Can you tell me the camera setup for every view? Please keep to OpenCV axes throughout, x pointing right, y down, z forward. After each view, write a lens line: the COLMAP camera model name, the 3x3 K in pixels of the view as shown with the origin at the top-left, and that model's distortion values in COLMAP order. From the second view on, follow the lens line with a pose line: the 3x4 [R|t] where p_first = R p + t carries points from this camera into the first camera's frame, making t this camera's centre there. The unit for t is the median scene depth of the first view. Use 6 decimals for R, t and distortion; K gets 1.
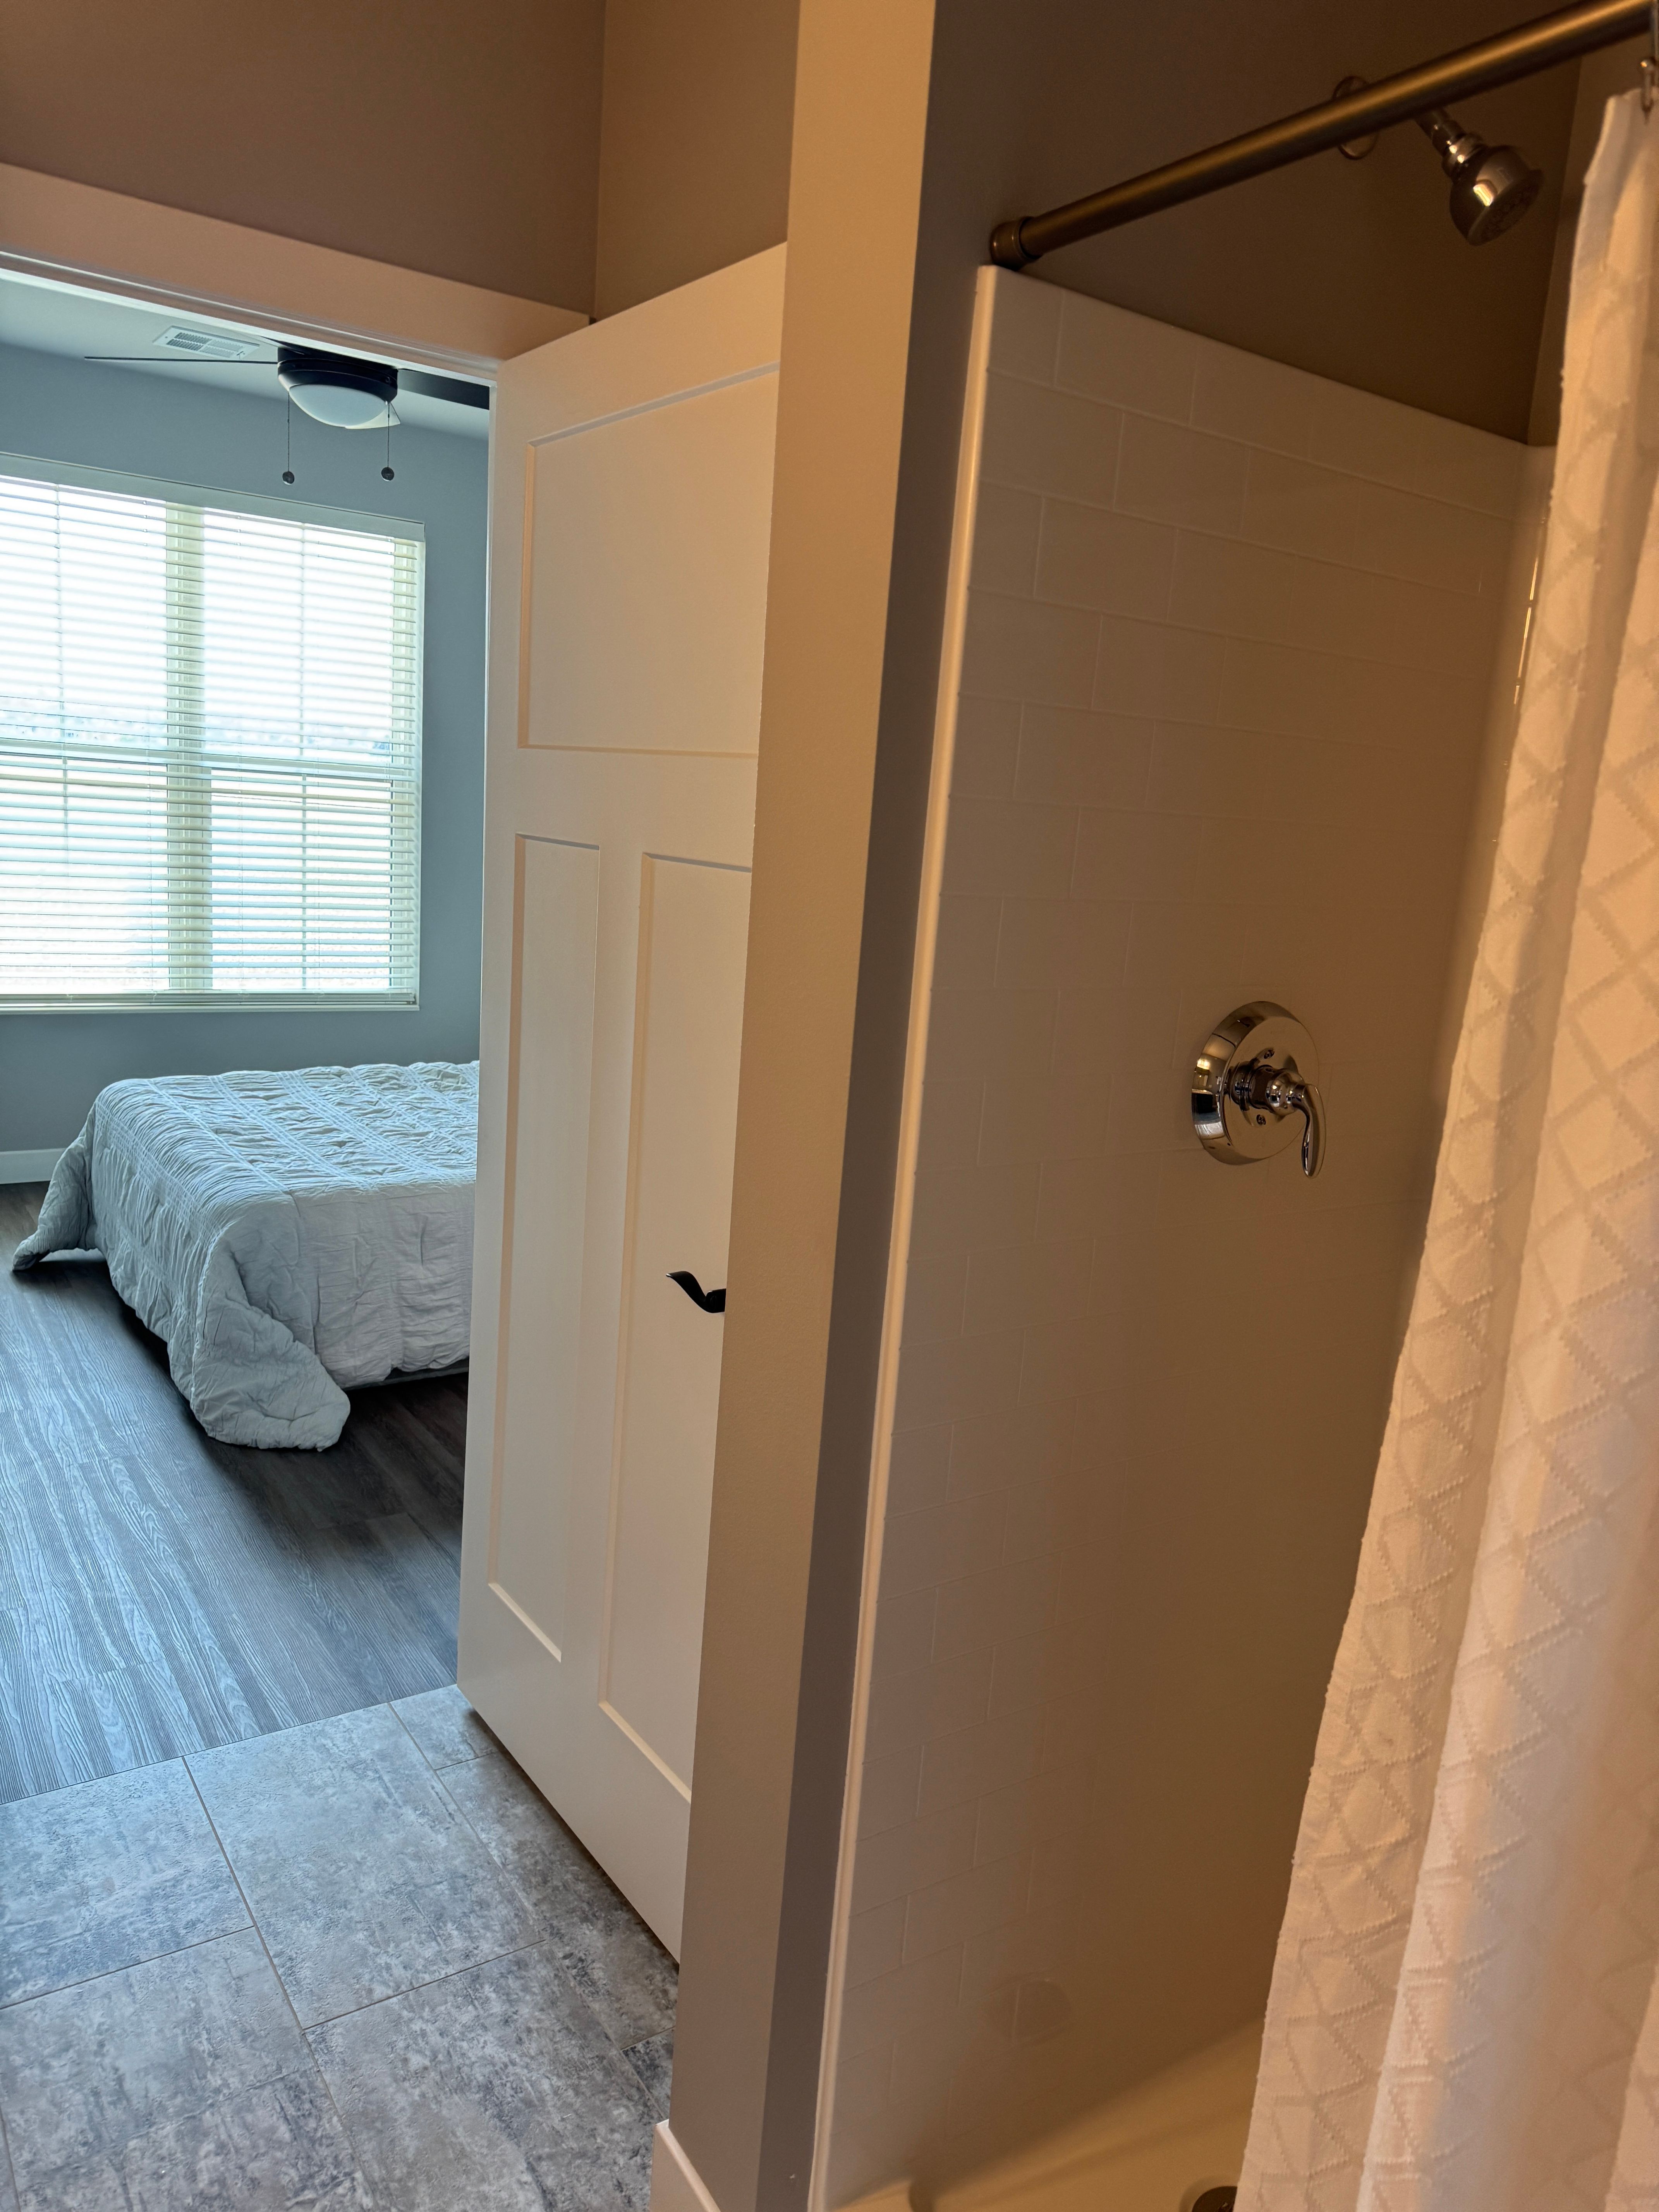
lens RADIAL K [[1583.7, 0, 829.8], [0, 1583.7, 1099.4], [0, 0, 1]] dist [0.049534, -0.030426]
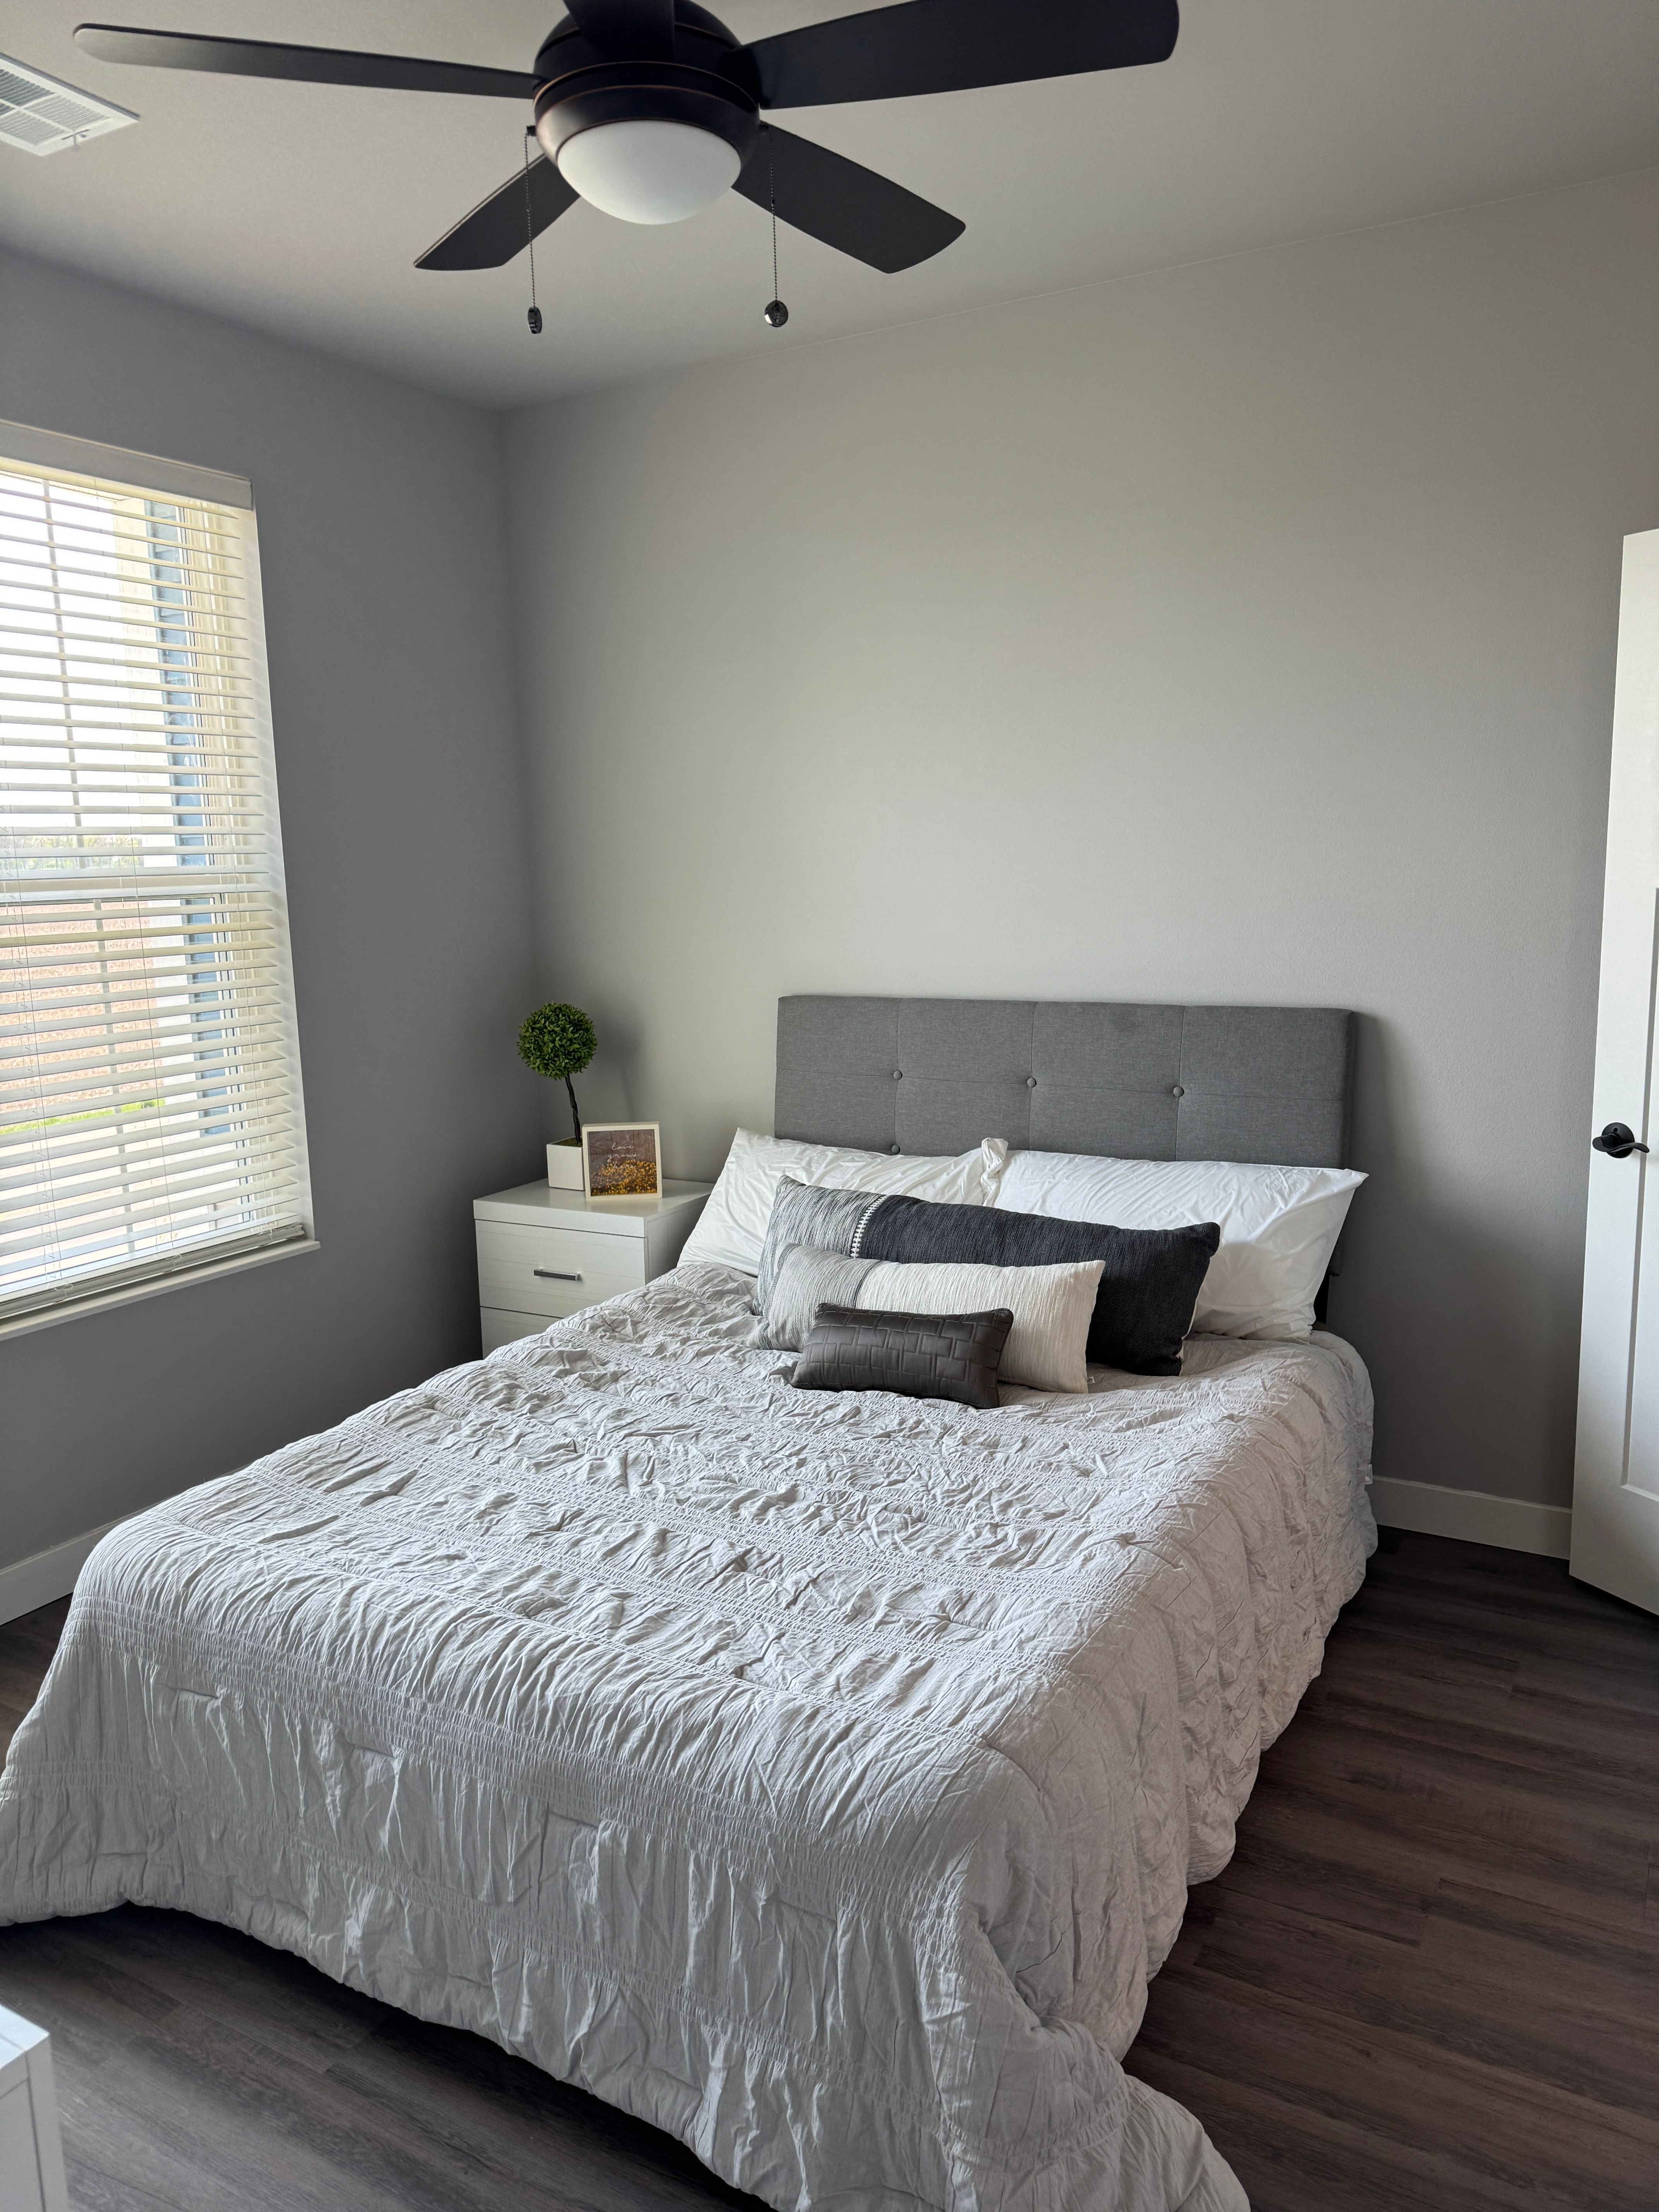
lens RADIAL K [[1556.1, 0, 825.2], [0, 1556.1, 1117.7], [0, 0, 1]] dist [0.042672, 0.000101]
pose [[0.890511, -0.167623, 0.422956, -0.448110], [0.170517, 0.984858, 0.031298, -0.124097], [-0.421798, 0.044250, 0.905609, 0.466907]]
